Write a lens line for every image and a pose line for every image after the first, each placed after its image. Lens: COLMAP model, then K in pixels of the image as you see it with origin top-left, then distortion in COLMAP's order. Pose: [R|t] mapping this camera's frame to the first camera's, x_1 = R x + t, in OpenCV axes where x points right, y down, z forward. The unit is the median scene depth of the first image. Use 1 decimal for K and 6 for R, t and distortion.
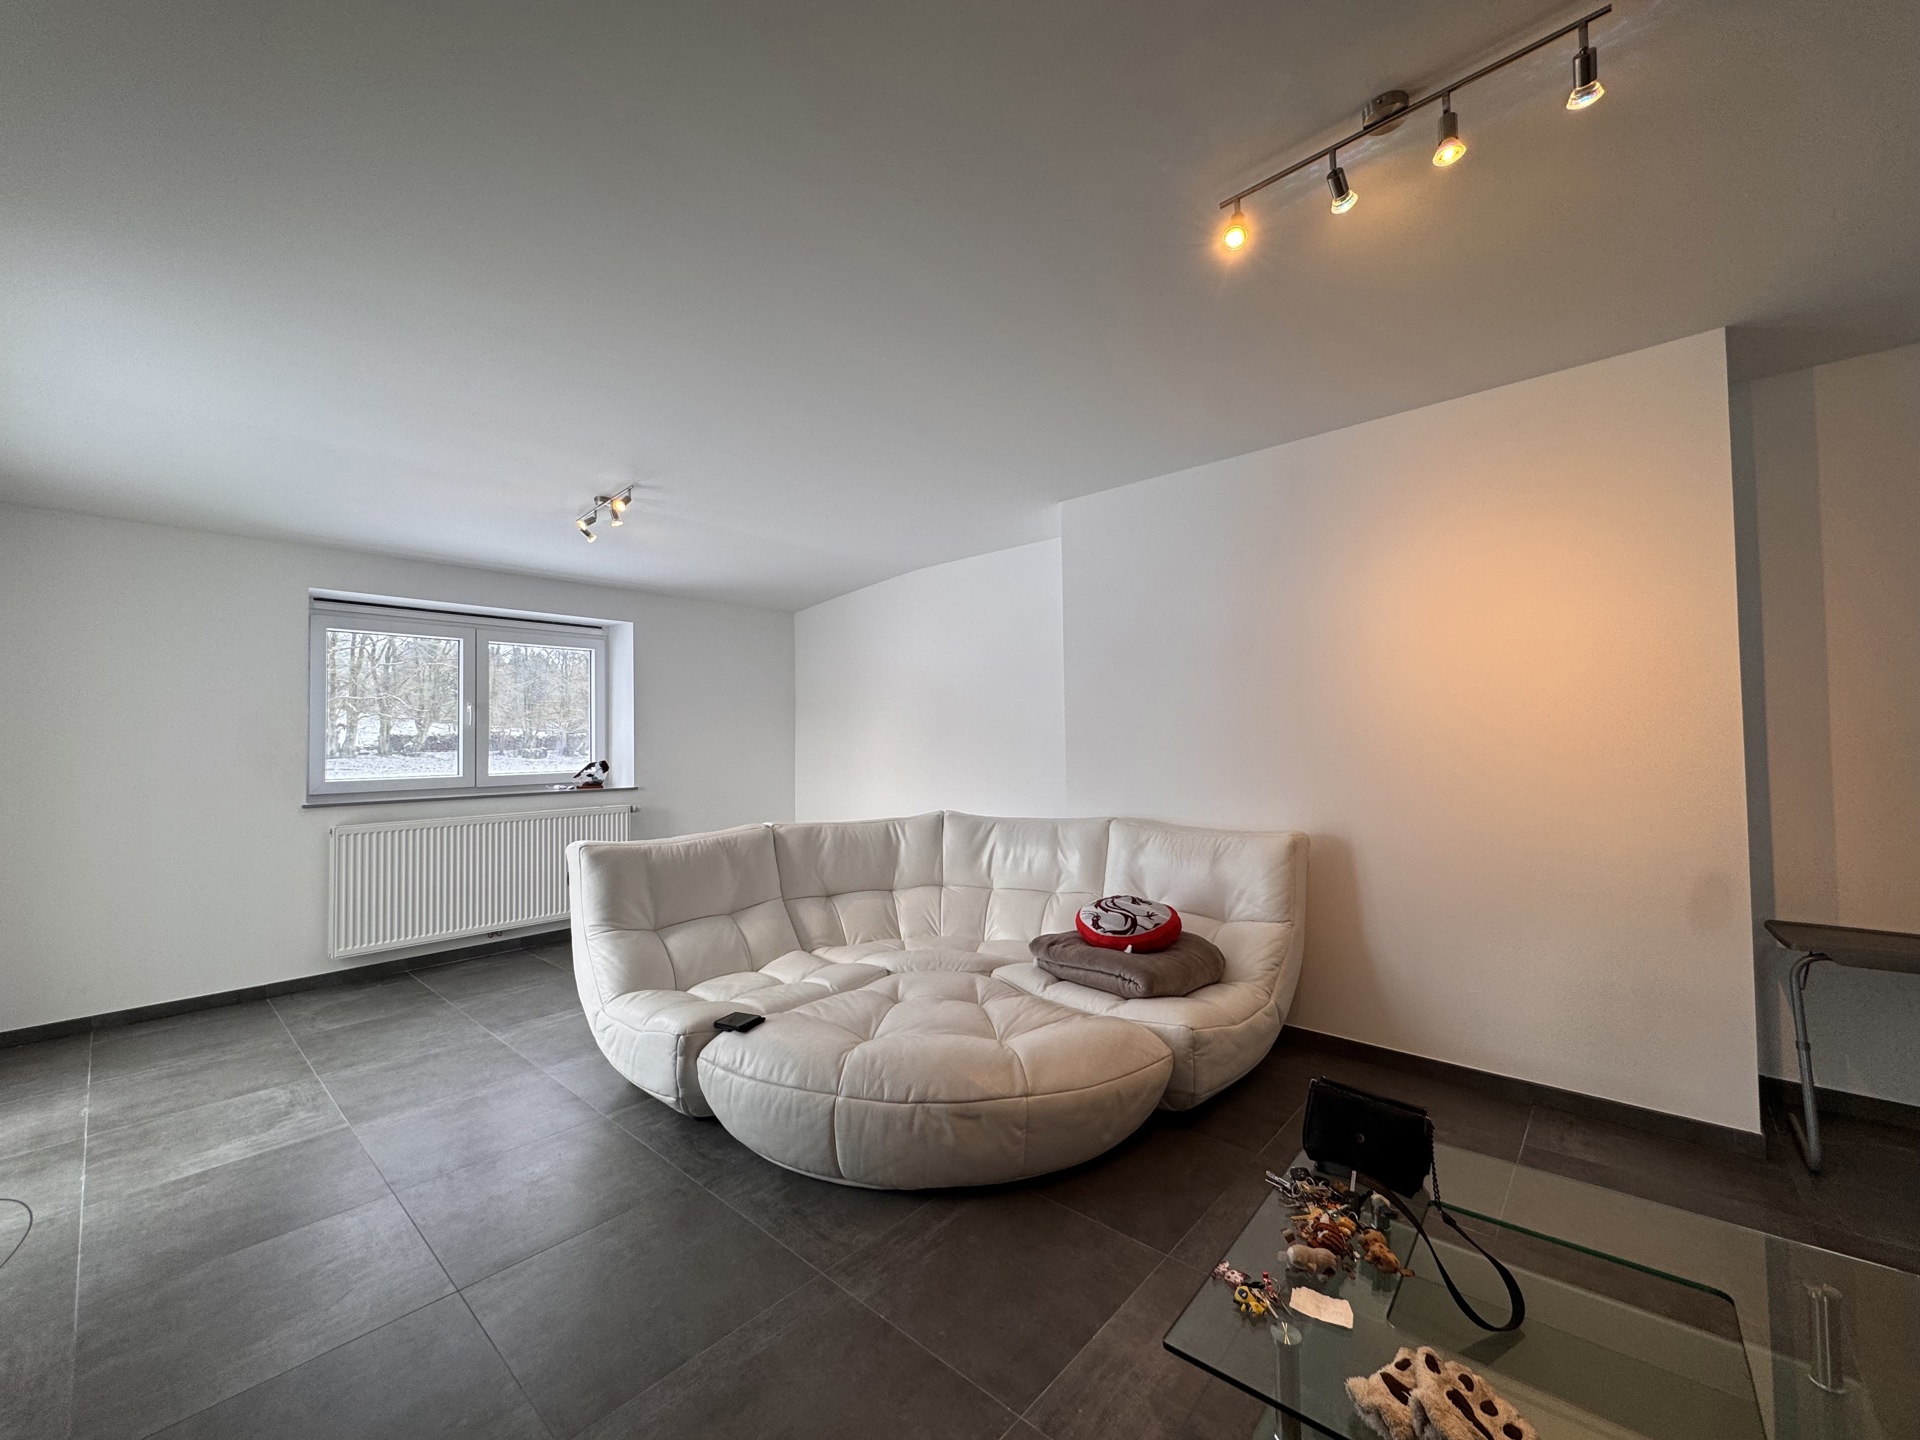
lens RADIAL K [[766.2, 0, 958.0], [0, 766.2, 722.1], [0, 0, 1]] dist [-0.001380, 0.000157]
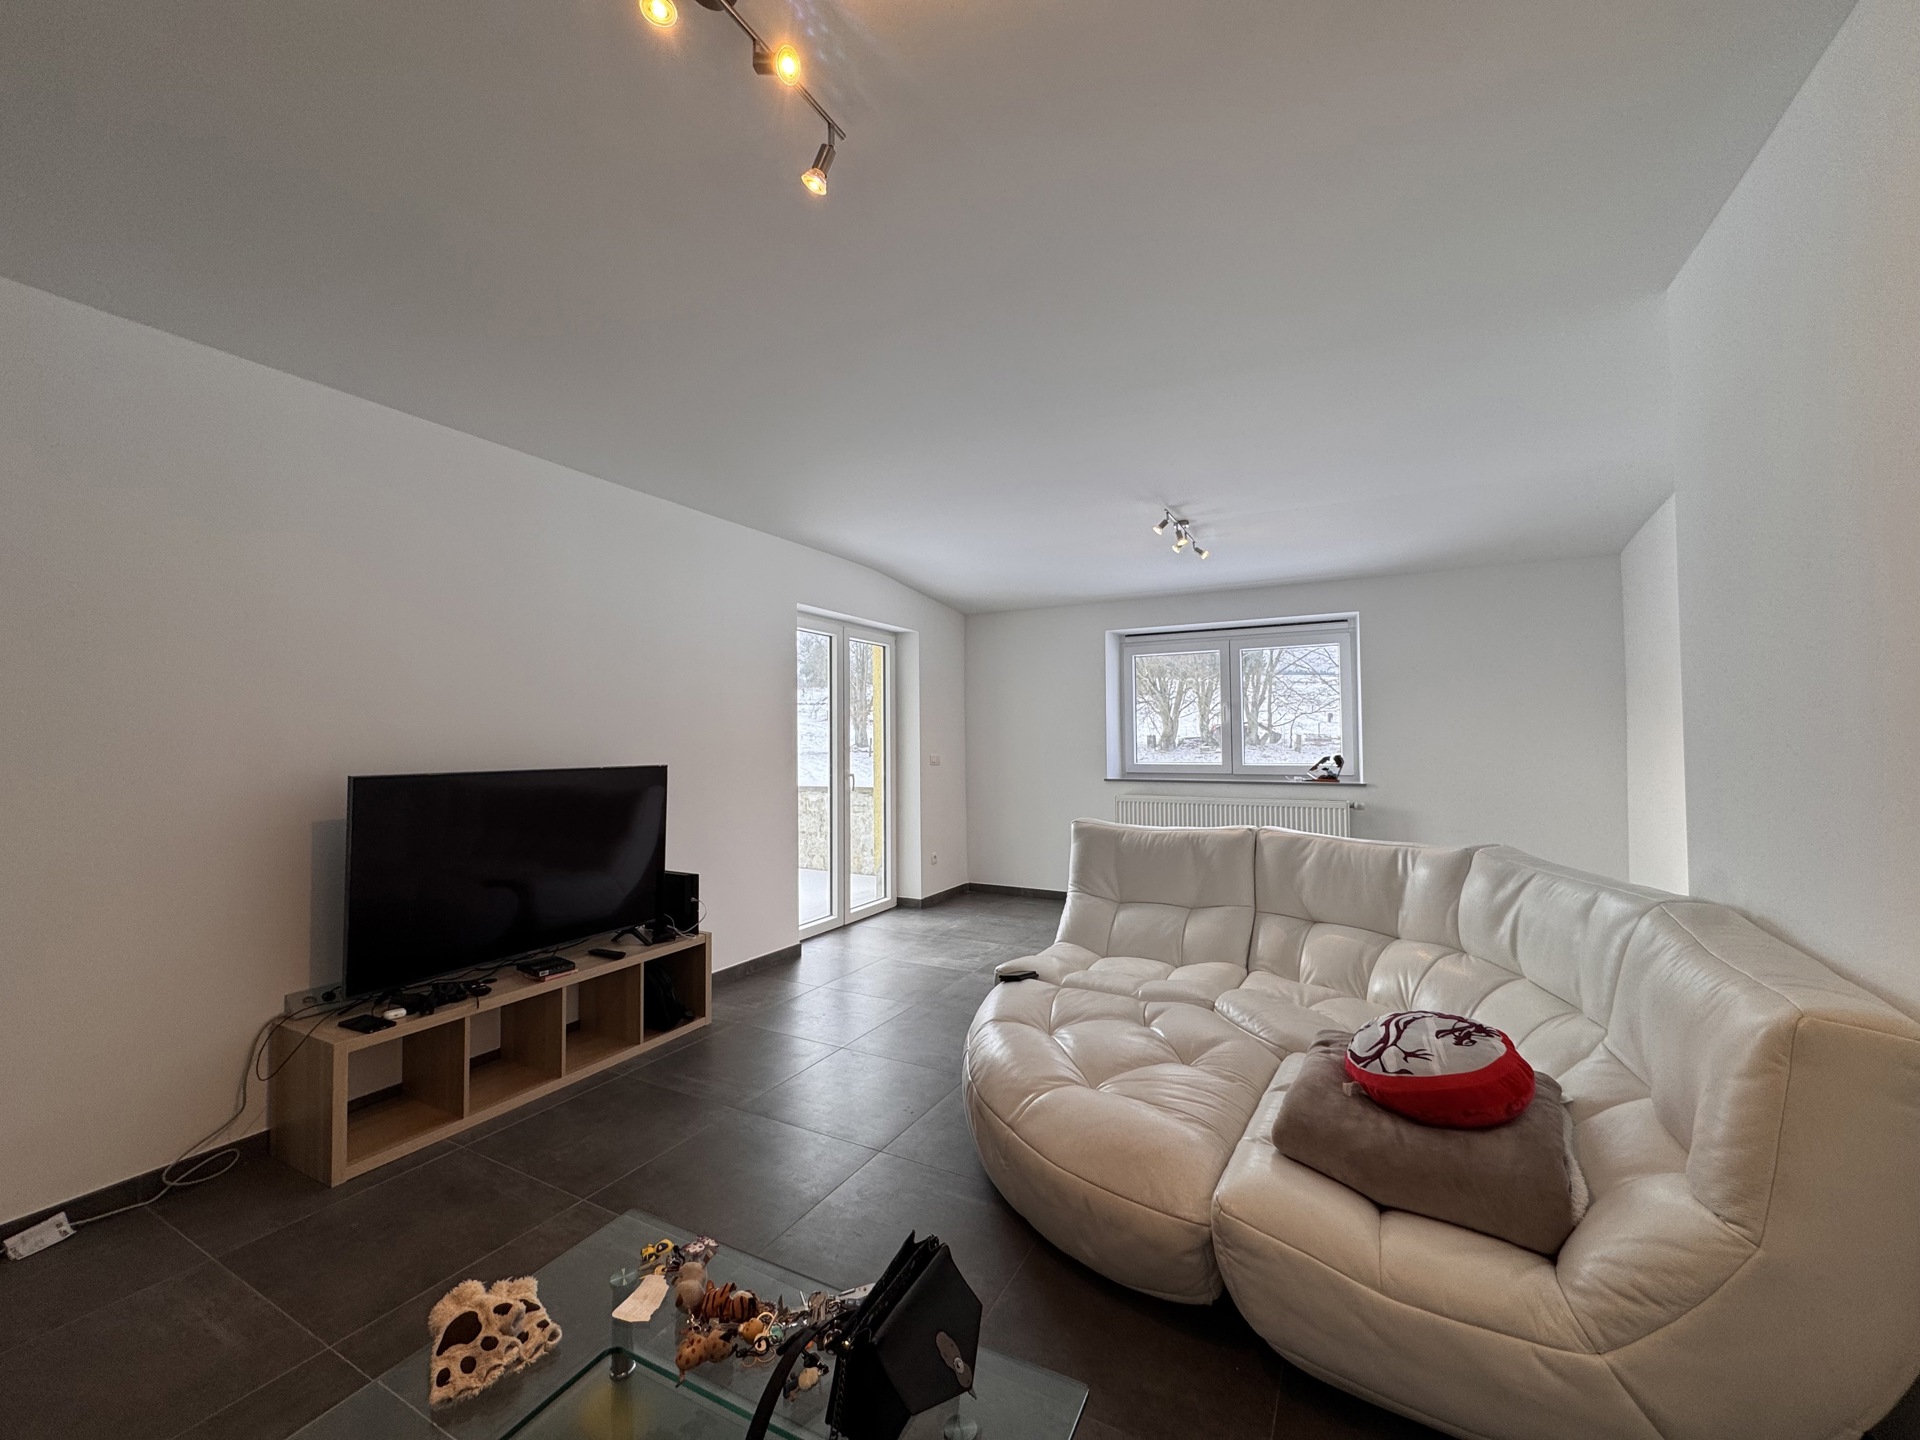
lens RADIAL K [[766.2, 0, 956.5], [0, 766.2, 715.3], [0, 0, 1]] dist [-0.001380, 0.000157]
pose [[0.223758, -0.021426, -0.974409, 0.458084], [0.027361, 0.999502, -0.015694, 0.001097], [0.974261, -0.023150, 0.224232, 0.343483]]
